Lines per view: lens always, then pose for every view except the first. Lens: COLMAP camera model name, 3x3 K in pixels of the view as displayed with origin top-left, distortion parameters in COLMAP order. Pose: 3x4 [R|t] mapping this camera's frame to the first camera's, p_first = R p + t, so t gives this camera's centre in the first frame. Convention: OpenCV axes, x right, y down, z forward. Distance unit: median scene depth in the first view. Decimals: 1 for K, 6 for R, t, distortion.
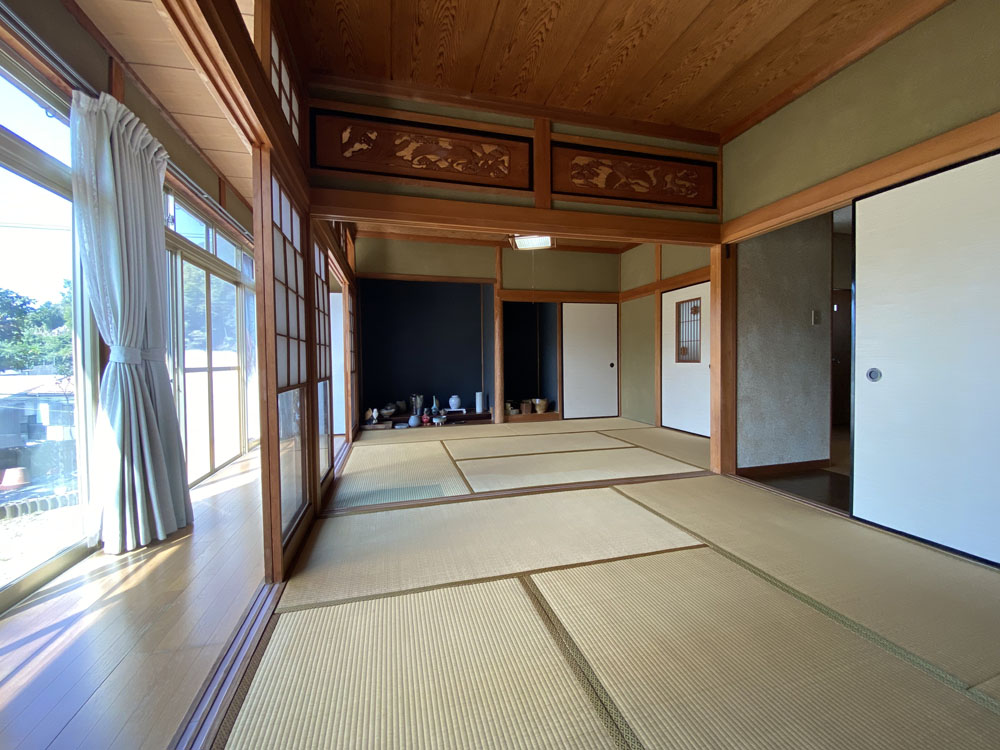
lens RADIAL K [[403.6, 0, 507.7], [0, 403.6, 370.9], [0, 0, 1]] dist [0.016105, -0.023234]
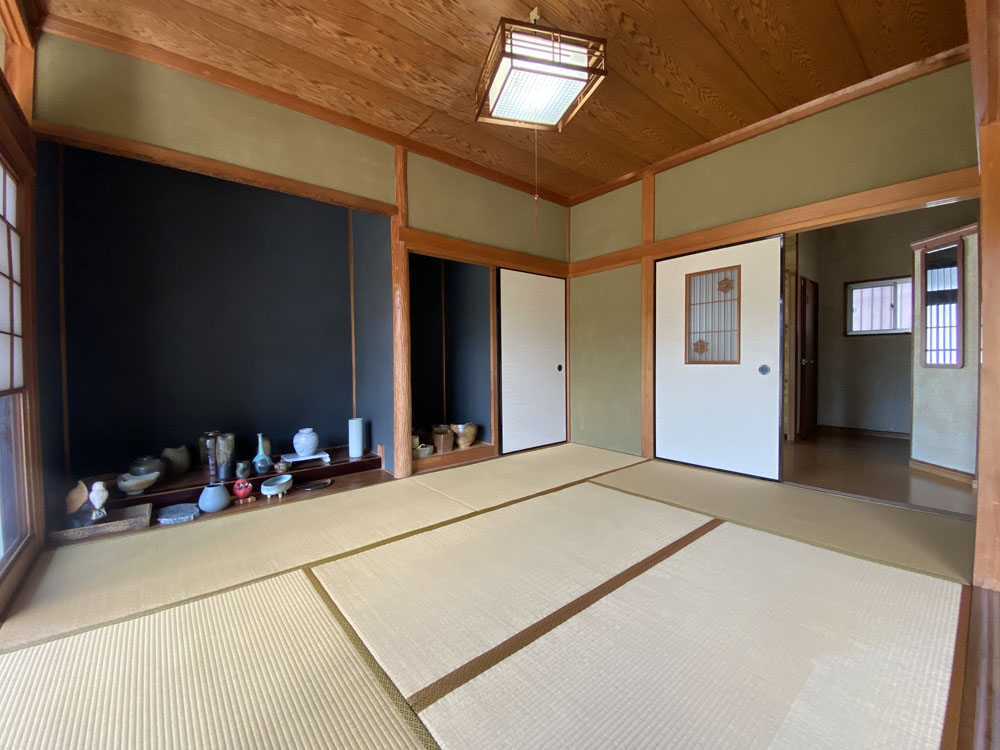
lens RADIAL K [[403.6, 0, 507.7], [0, 403.6, 370.9], [0, 0, 1]] dist [0.016105, -0.023234]
pose [[0.909302, -0.008534, 0.416050, -0.116252], [0.009966, 0.999950, -0.001269, -0.009900], [-0.416018, 0.005301, 0.909341, 0.445716]]
